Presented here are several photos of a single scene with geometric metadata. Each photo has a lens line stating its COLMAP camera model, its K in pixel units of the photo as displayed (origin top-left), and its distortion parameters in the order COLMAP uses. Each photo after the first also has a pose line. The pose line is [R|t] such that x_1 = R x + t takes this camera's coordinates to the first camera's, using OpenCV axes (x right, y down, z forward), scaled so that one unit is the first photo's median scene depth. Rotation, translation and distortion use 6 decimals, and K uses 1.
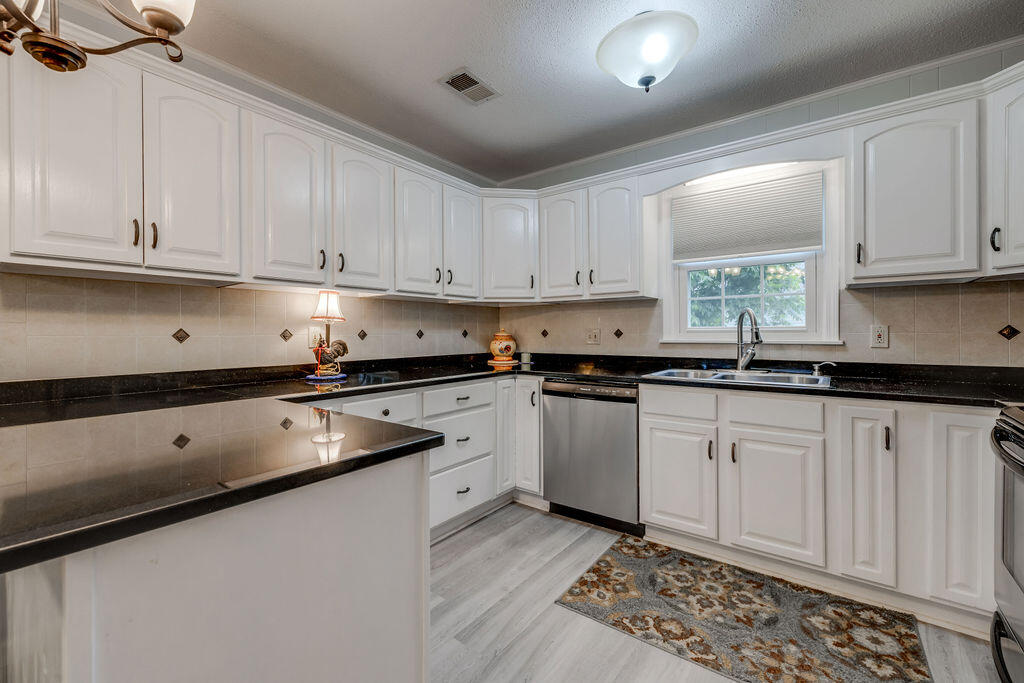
lens RADIAL K [[425.9, 0, 510.6], [0, 425.9, 337.5], [0, 0, 1]] dist [-0.000164, -0.000022]
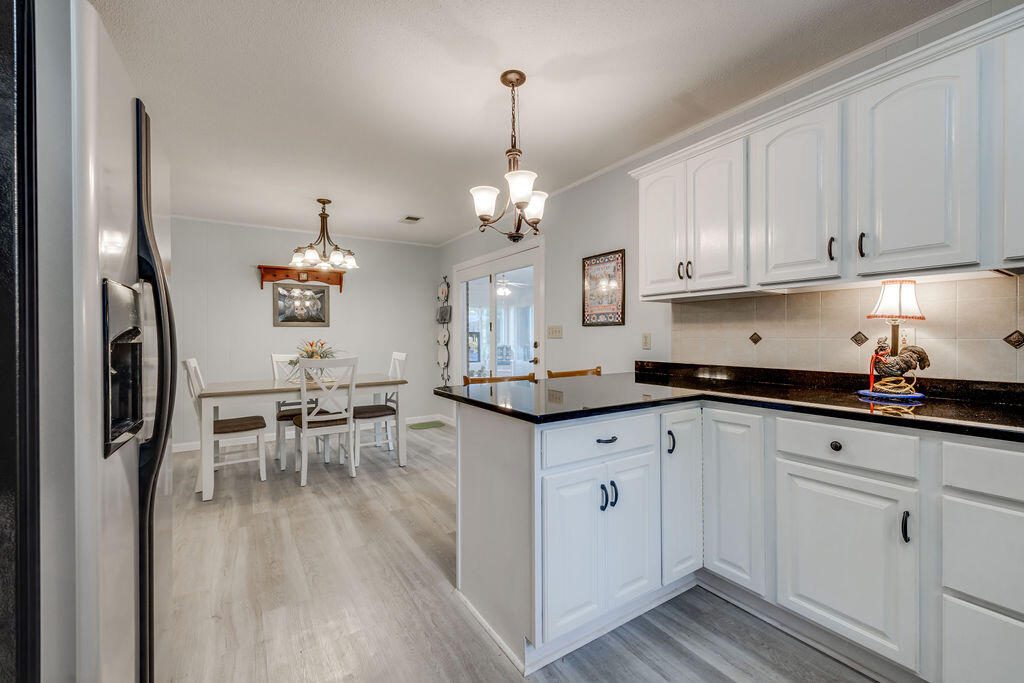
lens RADIAL K [[425.9, 0, 510.6], [0, 425.9, 337.5], [0, 0, 1]] dist [-0.000164, -0.000022]
pose [[-0.342910, 0.007688, -0.939337, 0.493244], [-0.006785, 0.999920, 0.010661, -0.012034], [0.939344, 0.010029, -0.342830, 0.611798]]
